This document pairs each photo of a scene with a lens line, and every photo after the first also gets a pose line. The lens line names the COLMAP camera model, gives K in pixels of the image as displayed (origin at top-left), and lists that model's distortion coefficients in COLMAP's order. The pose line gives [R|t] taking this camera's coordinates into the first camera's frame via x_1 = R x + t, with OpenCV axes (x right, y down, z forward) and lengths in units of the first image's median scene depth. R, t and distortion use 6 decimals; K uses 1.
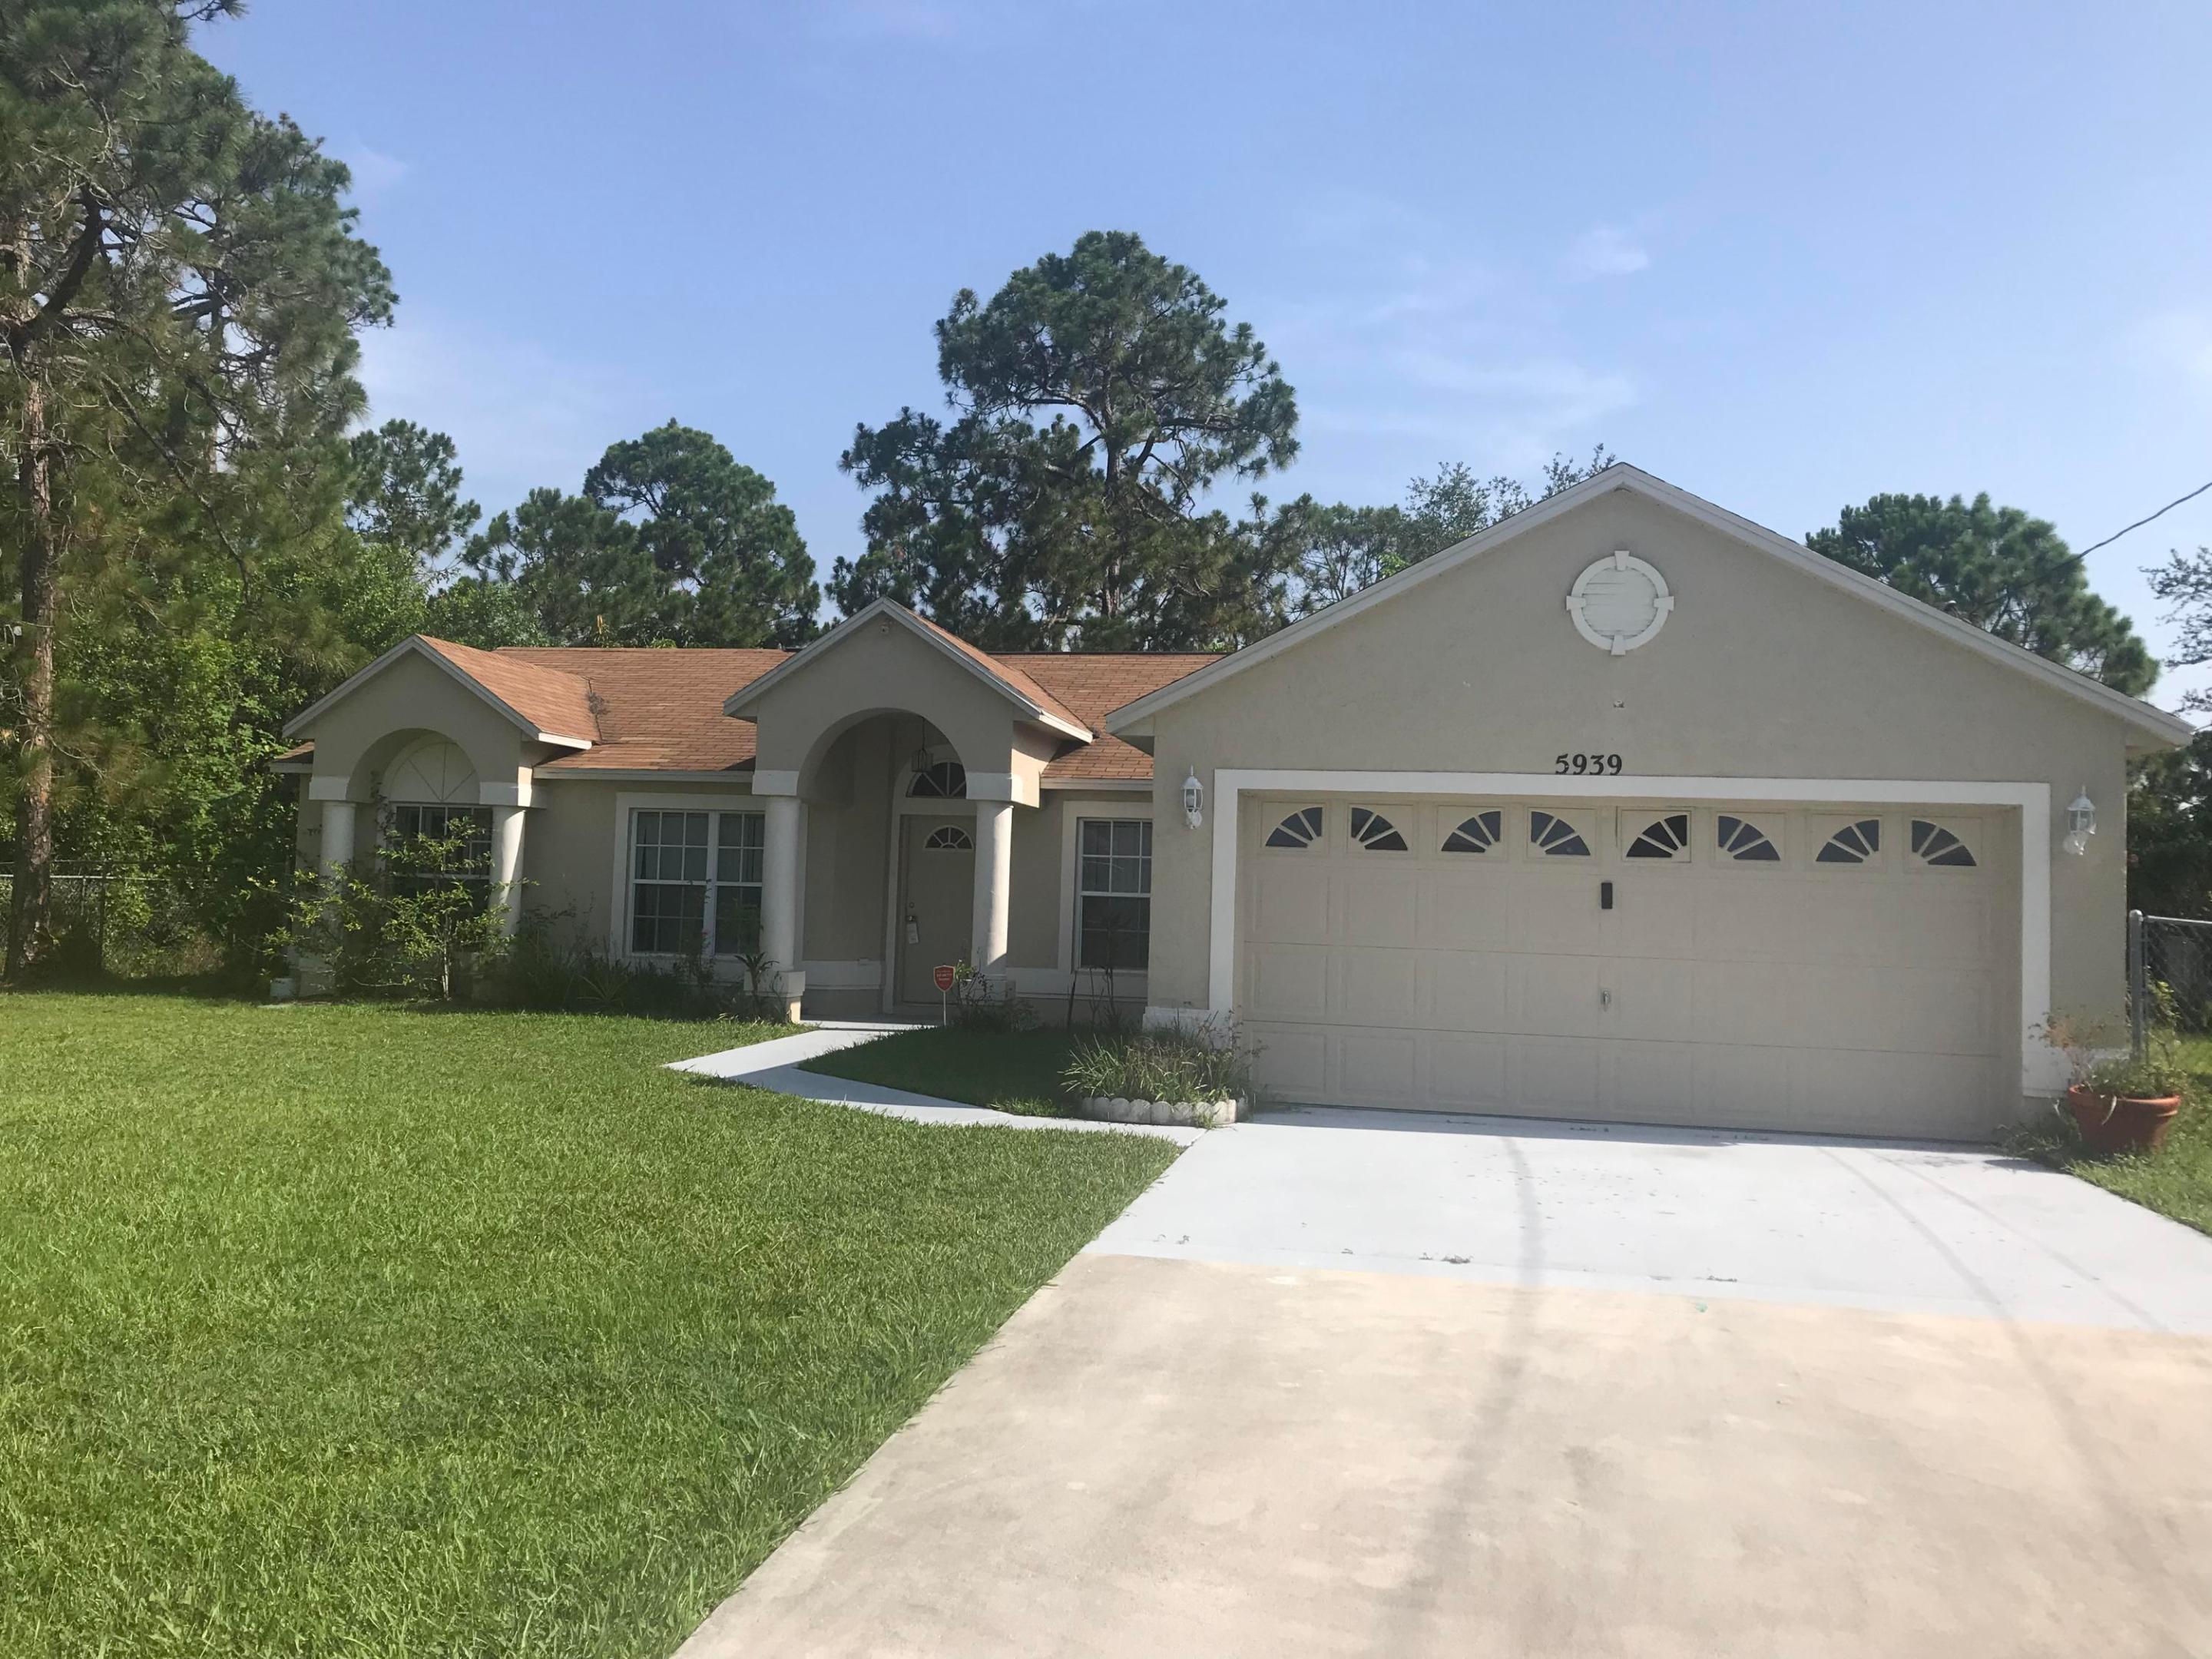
lens RADIAL K [[1840.9, 0, 1112.3], [0, 1840.9, 756.4], [0, 0, 1]] dist [0.031275, -0.059326]
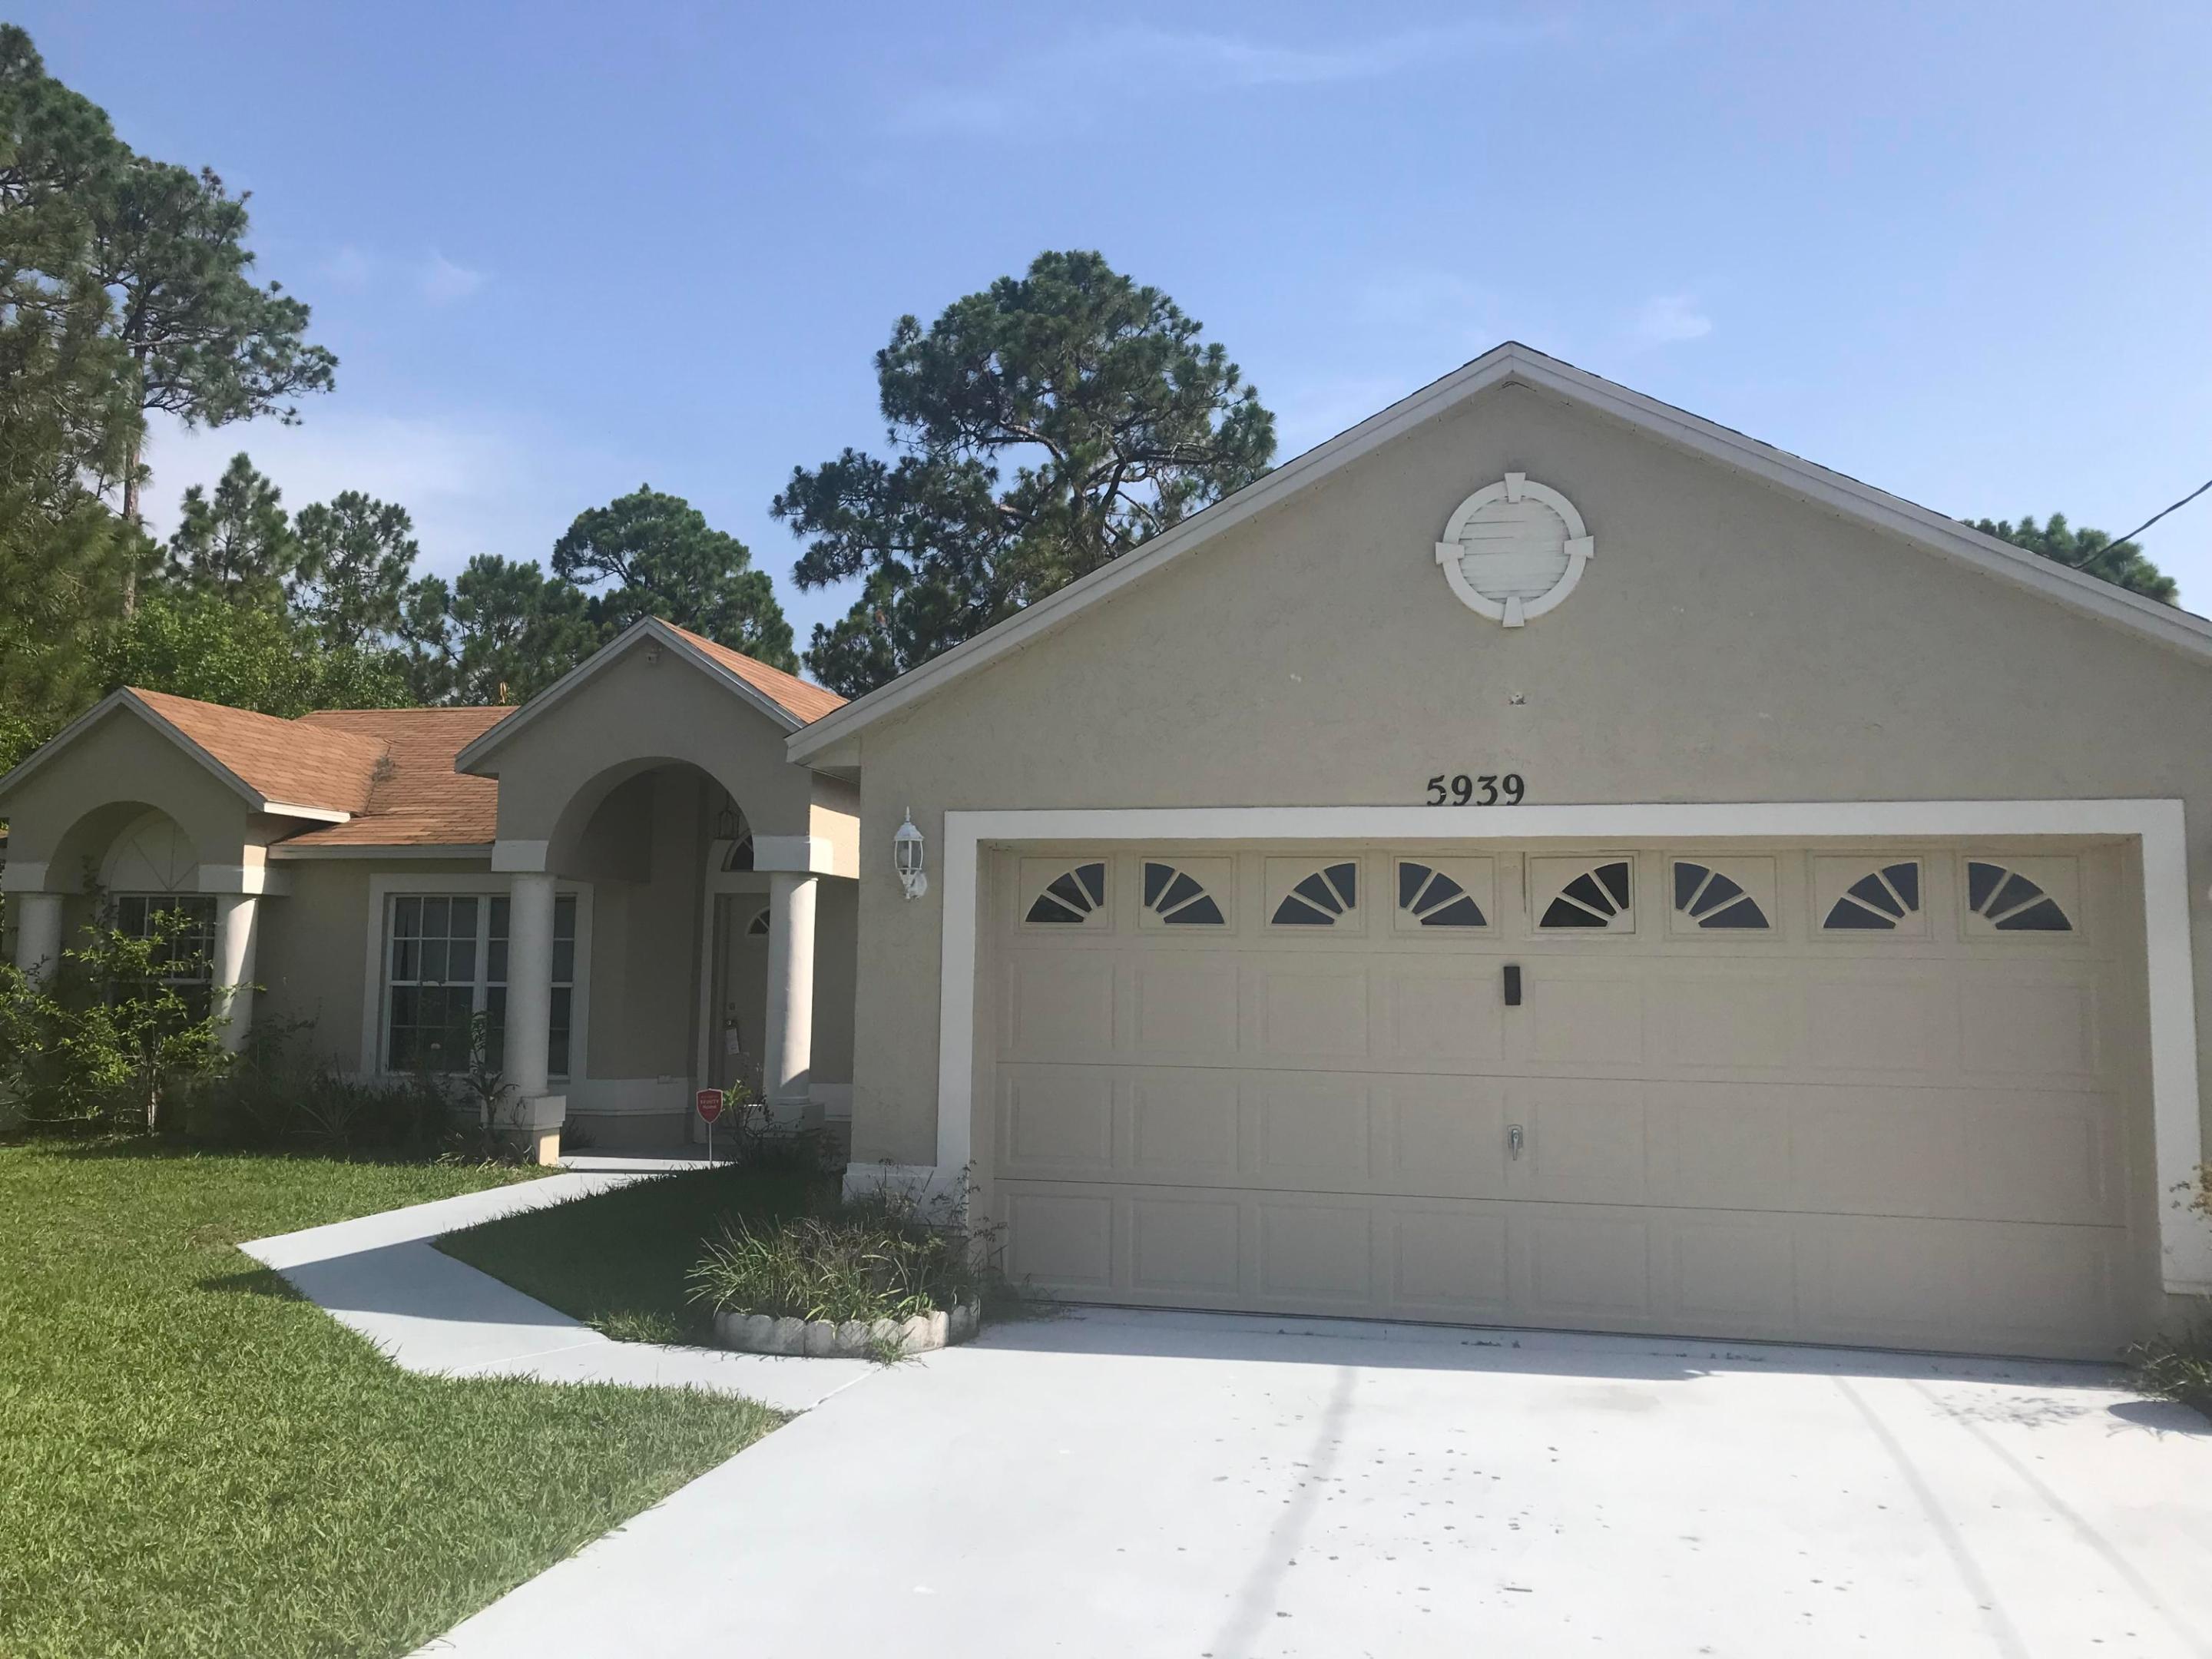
lens RADIAL K [[1840.9, 0, 1112.6], [0, 1840.9, 742.0], [0, 0, 1]] dist [0.031275, -0.059326]
pose [[0.999019, -0.024415, -0.036954, 0.091713], [0.022456, 0.998367, -0.052522, 0.011639], [0.038176, 0.051641, 0.997936, 0.197038]]
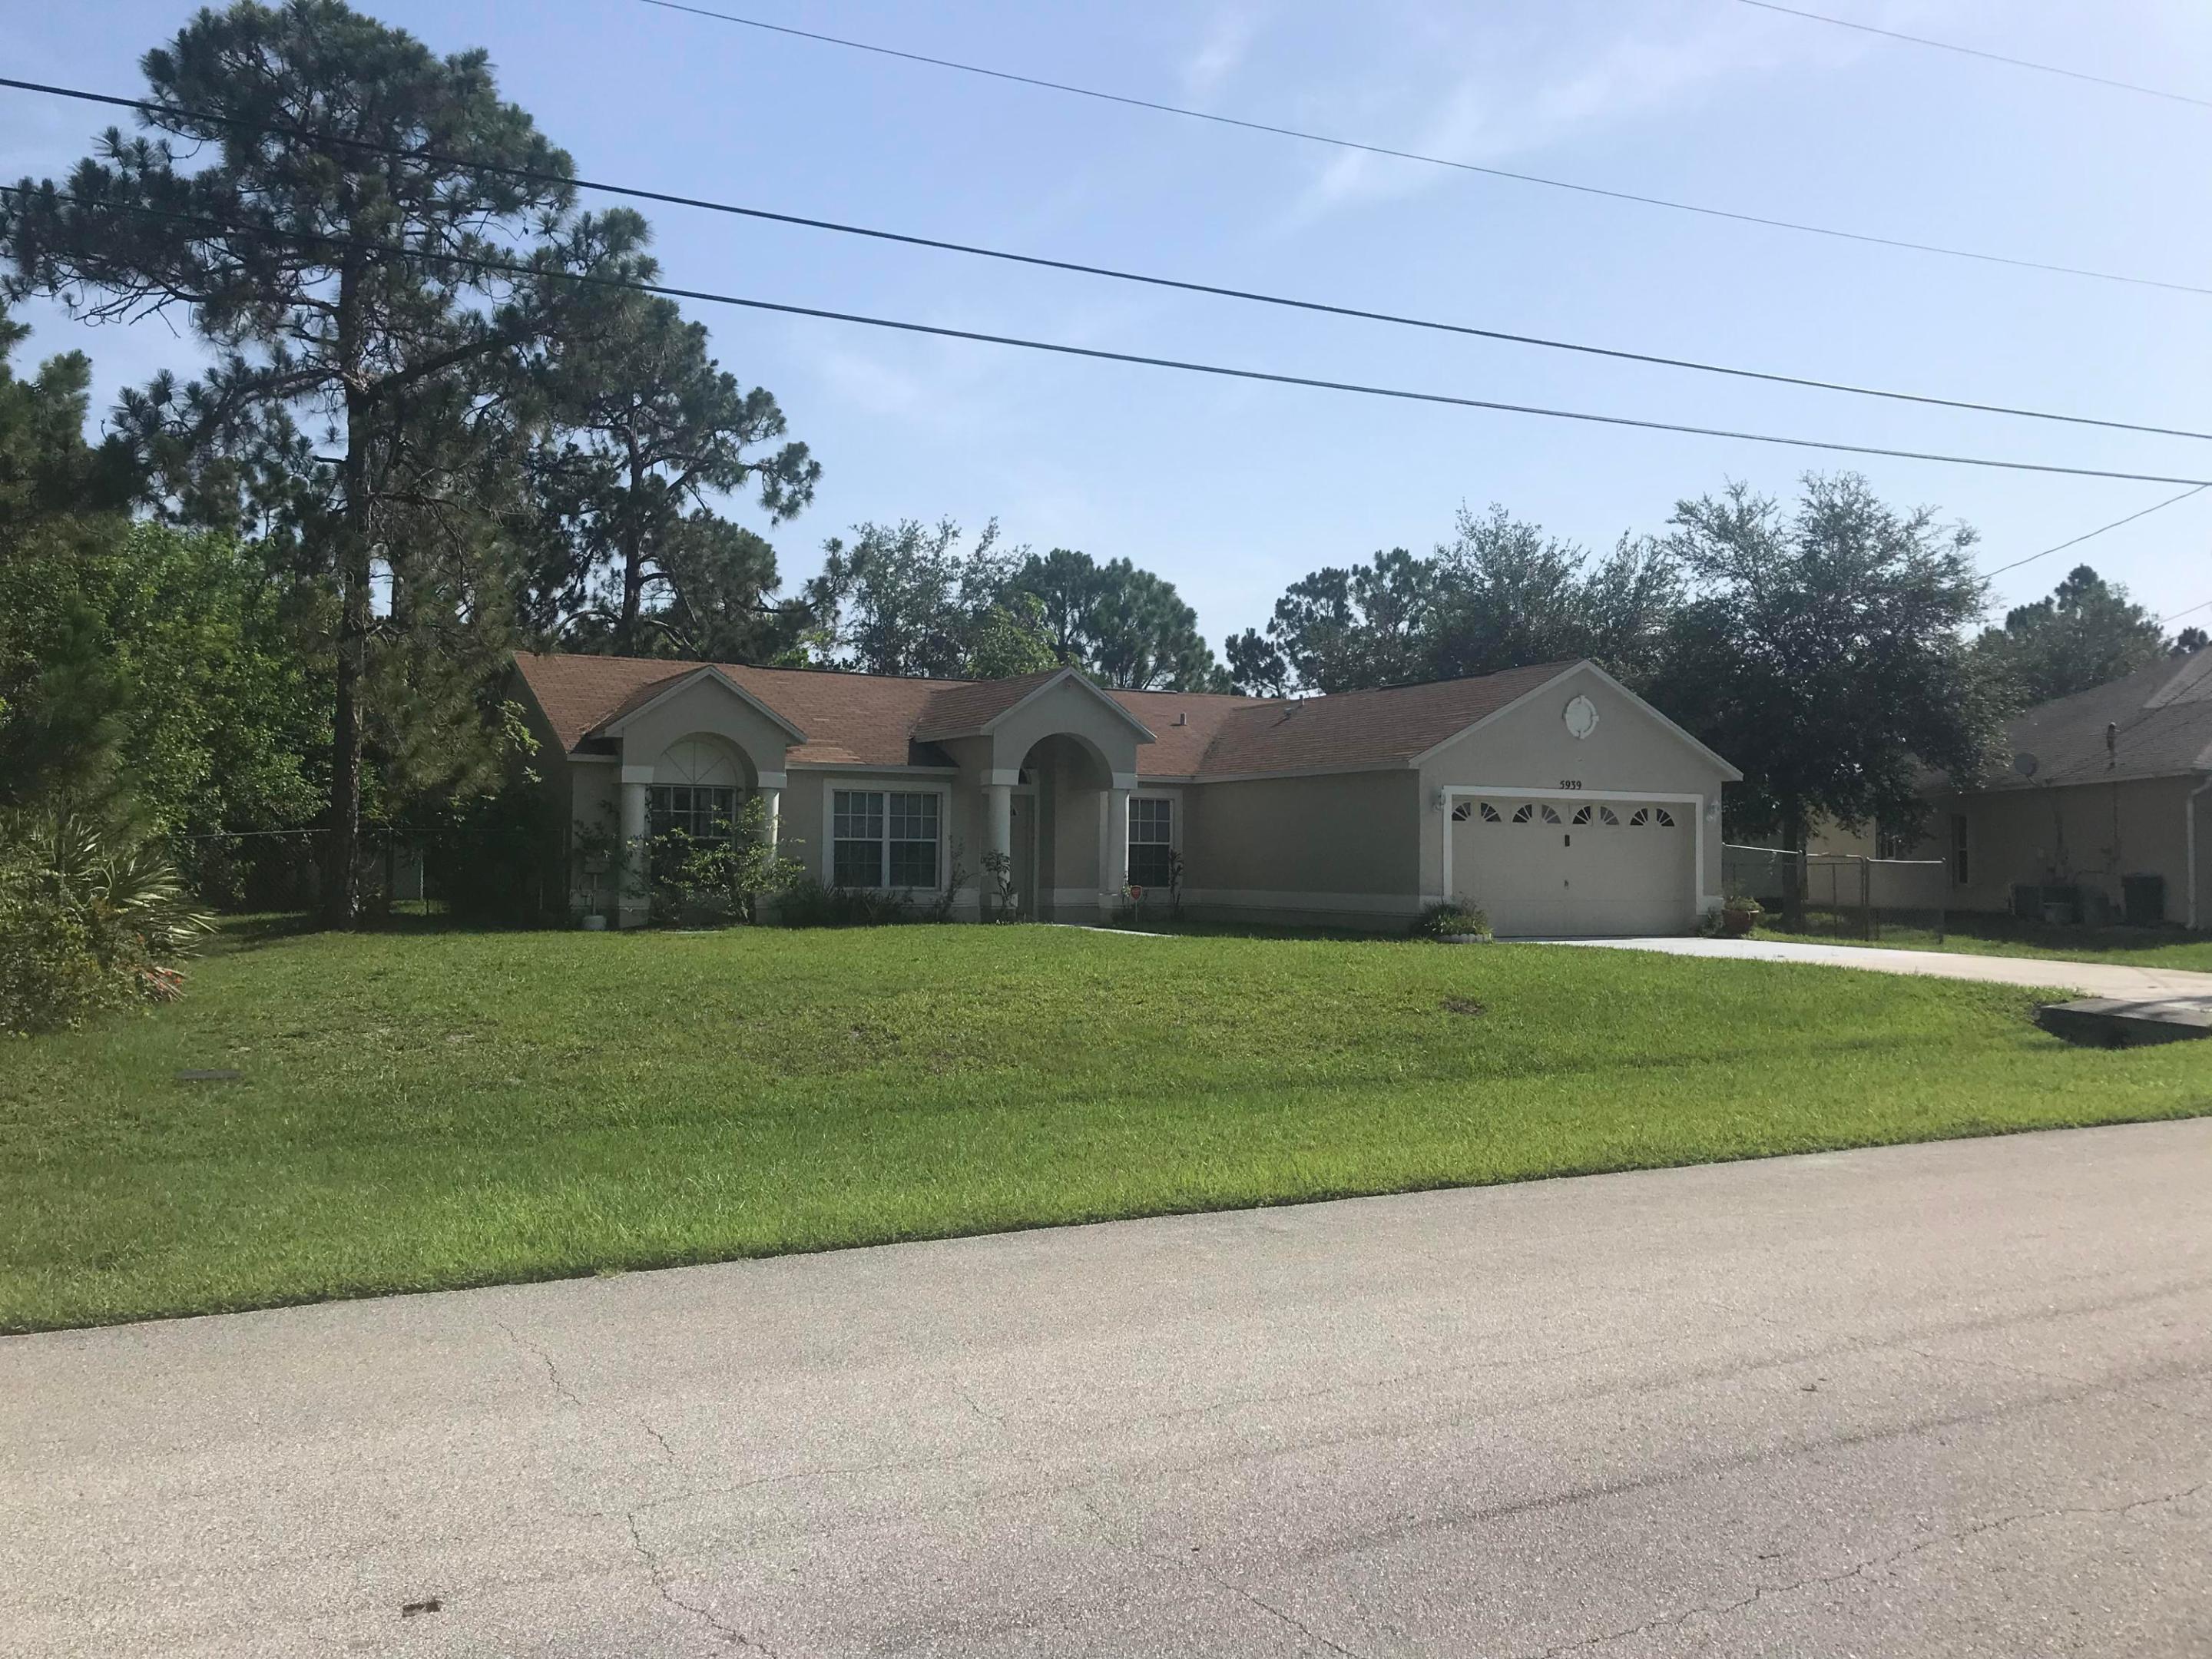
lens RADIAL K [[1840.9, 0, 1107.8], [0, 1840.9, 829.7], [0, 0, 1]] dist [0.031275, -0.059326]
pose [[0.769767, -0.012430, 0.638204, -1.039908], [-0.035472, 0.997432, 0.062211, -0.039441], [-0.637339, -0.070527, 0.767350, -0.271276]]
